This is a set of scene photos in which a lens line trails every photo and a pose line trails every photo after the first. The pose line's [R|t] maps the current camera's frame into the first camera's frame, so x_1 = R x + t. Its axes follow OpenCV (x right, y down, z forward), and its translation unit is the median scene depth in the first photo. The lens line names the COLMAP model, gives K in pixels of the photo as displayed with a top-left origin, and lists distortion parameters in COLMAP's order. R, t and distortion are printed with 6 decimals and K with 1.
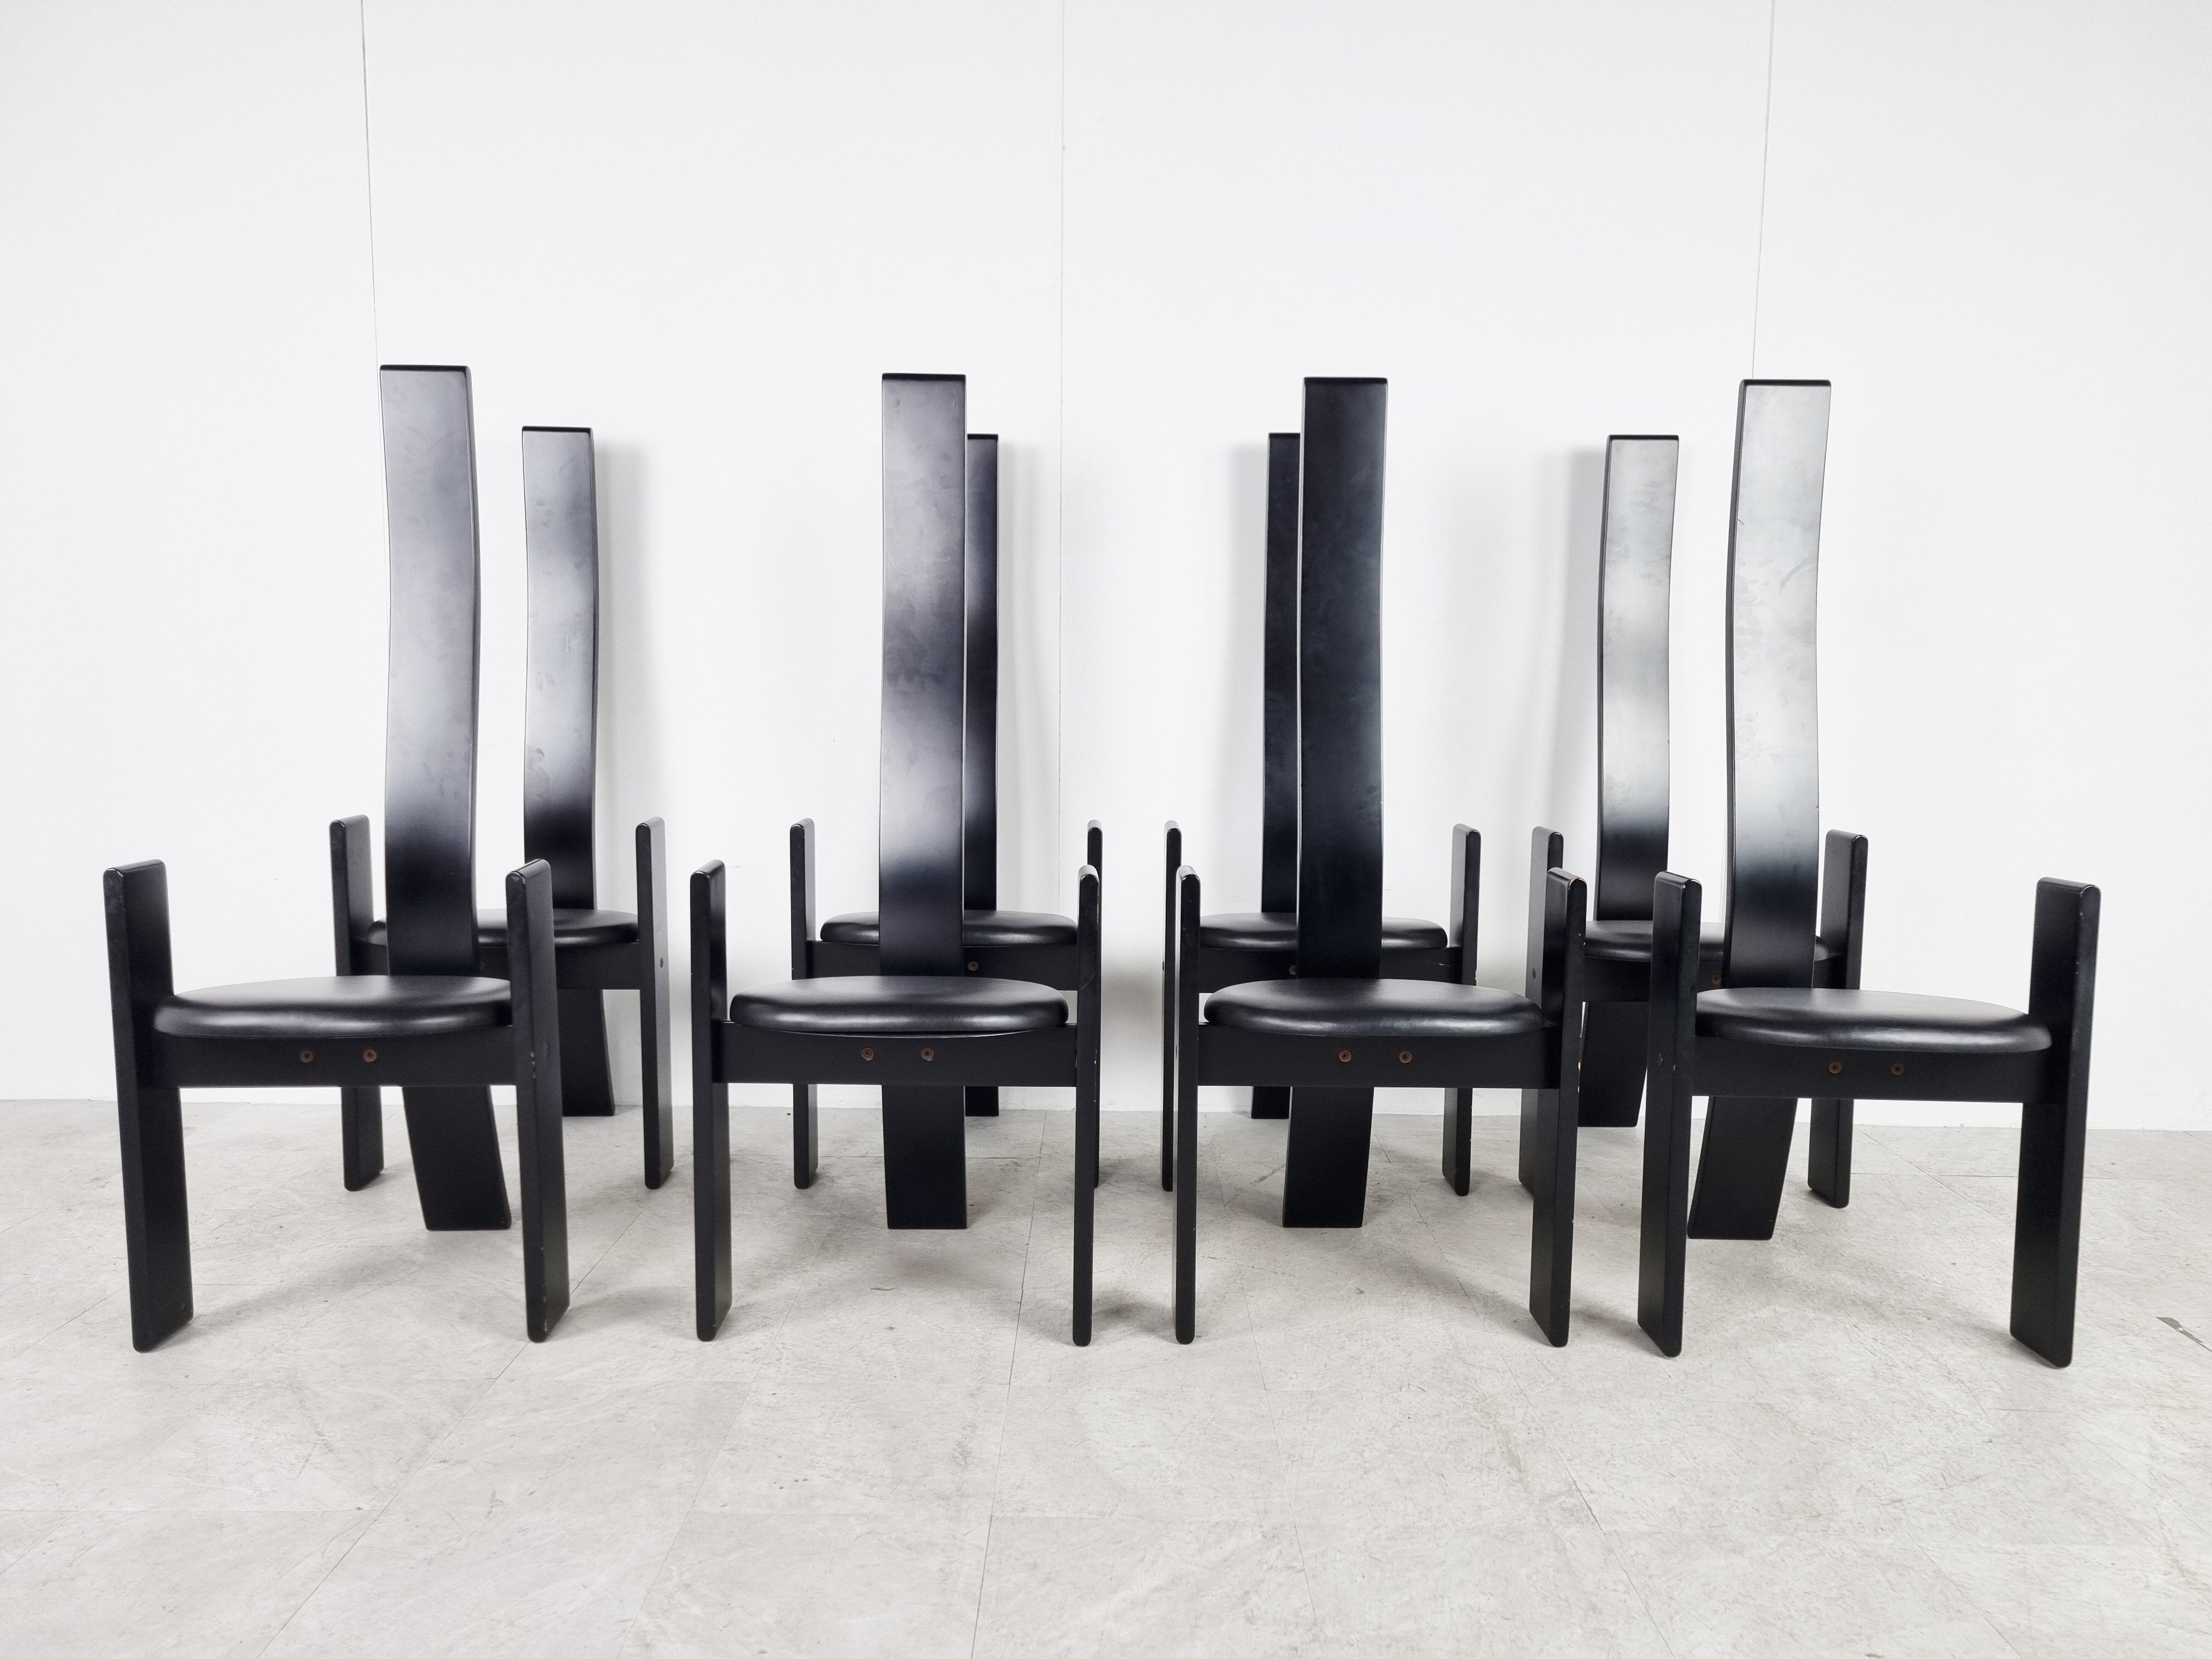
lens RADIAL K [[1670.7, 0, 1103.3], [0, 1670.7, 847.5], [0, 0, 1]] dist [0.065527, -0.047195]
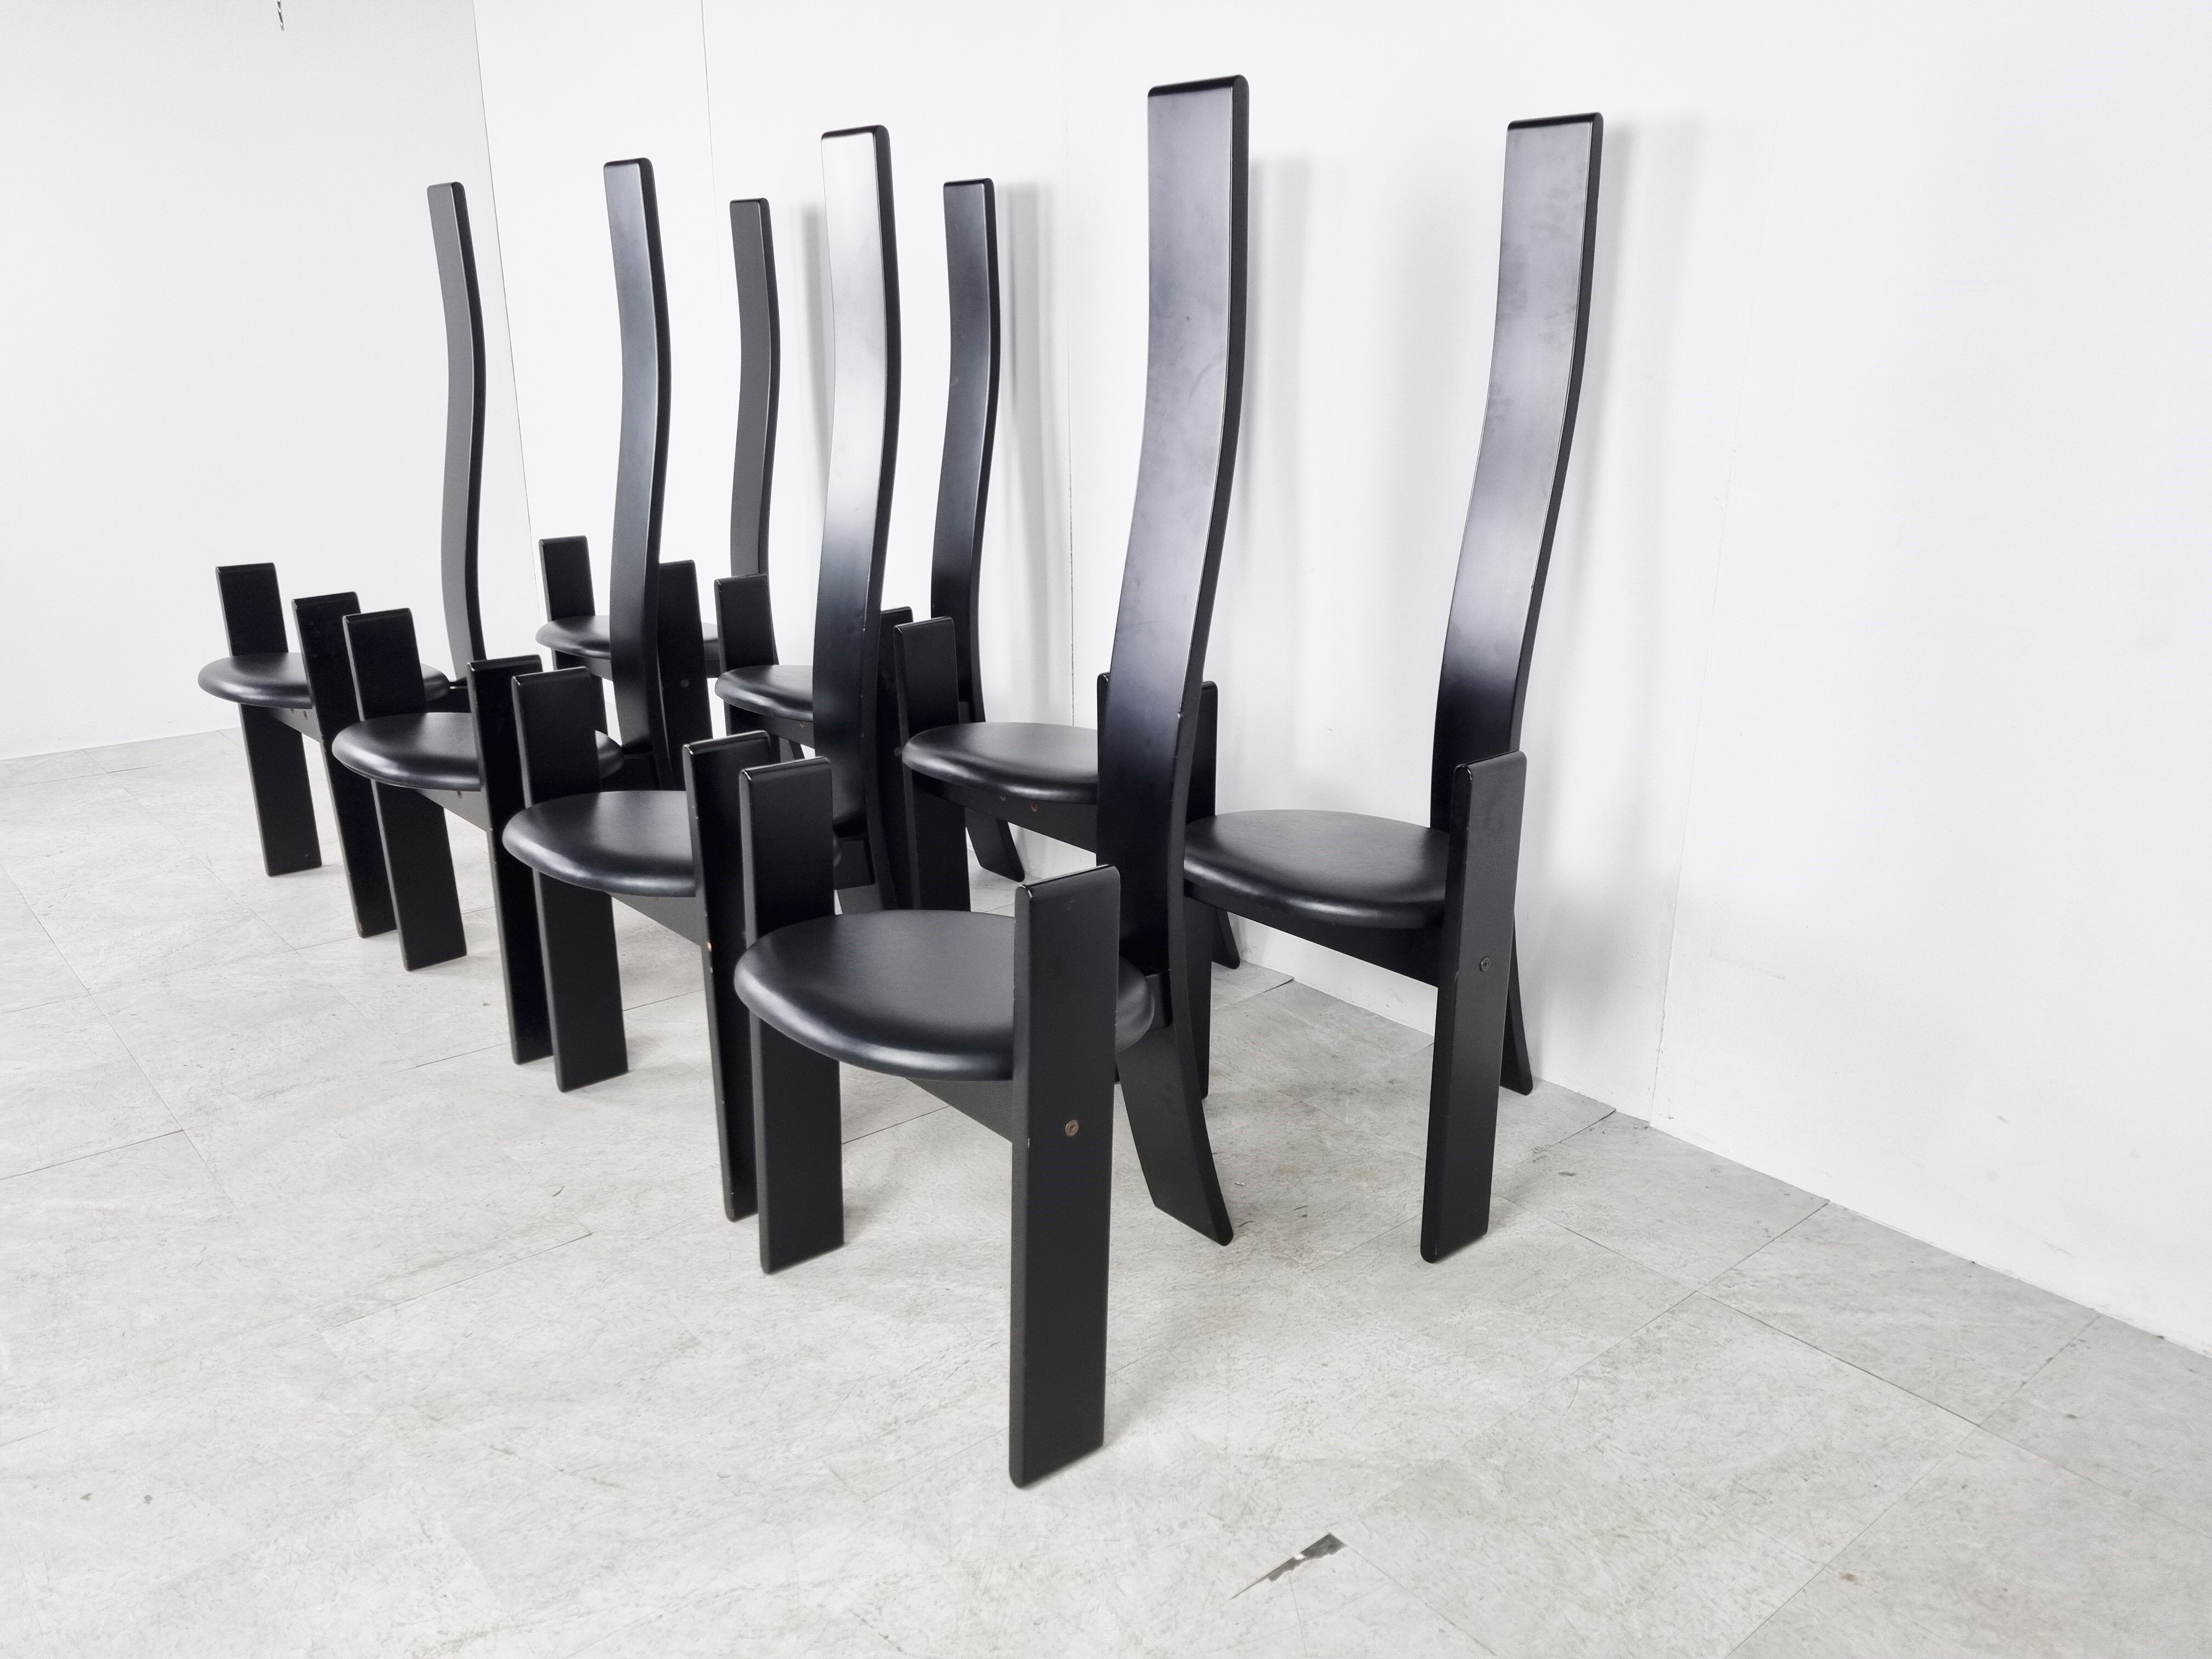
lens RADIAL K [[1670.7, 0, 1117.8], [0, 1670.7, 884.1], [0, 0, 1]] dist [0.065527, -0.047195]
pose [[0.647113, 0.239858, -0.723680, 1.128738], [-0.078898, 0.965193, 0.249355, -0.157809], [0.758300, -0.104264, 0.643513, 0.600059]]
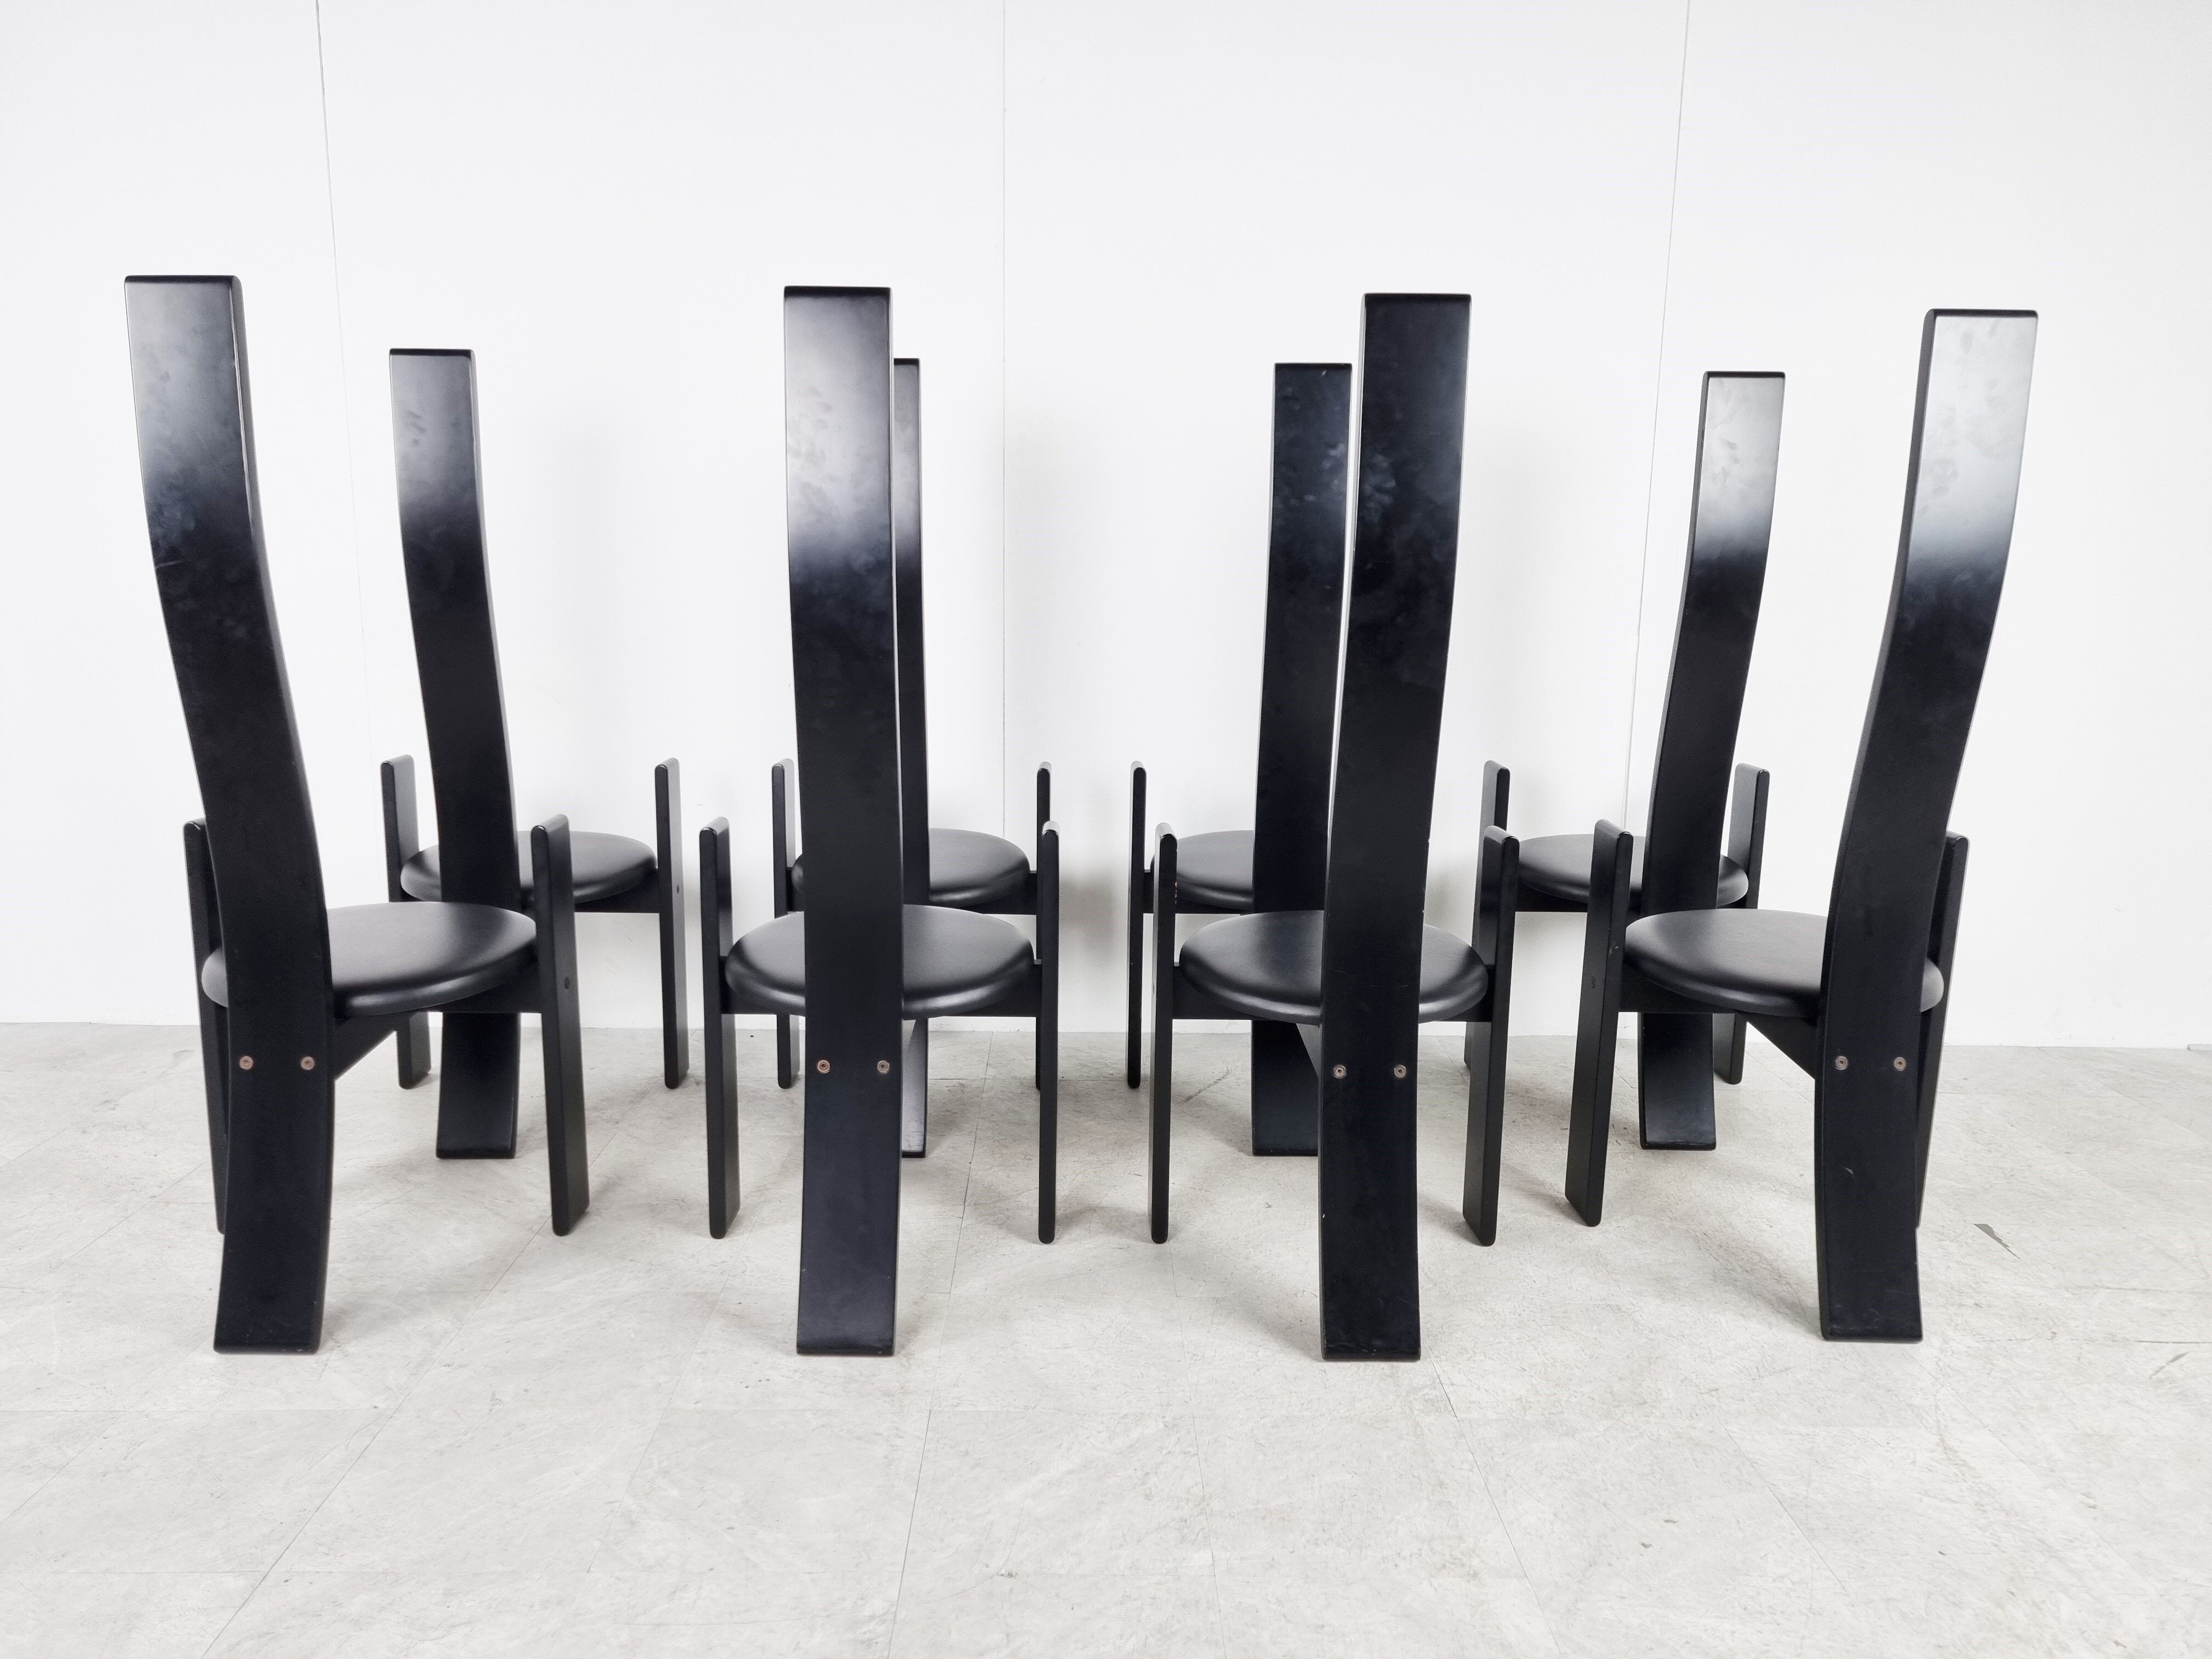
lens RADIAL K [[1670.7, 0, 1101.1], [0, 1670.7, 860.5], [0, 0, 1]] dist [0.065527, -0.047195]
pose [[0.999822, -0.000089, 0.018843, 0.024148], [-0.001359, 0.997044, 0.076822, -0.055579], [-0.018794, -0.076834, 0.996867, -0.099504]]
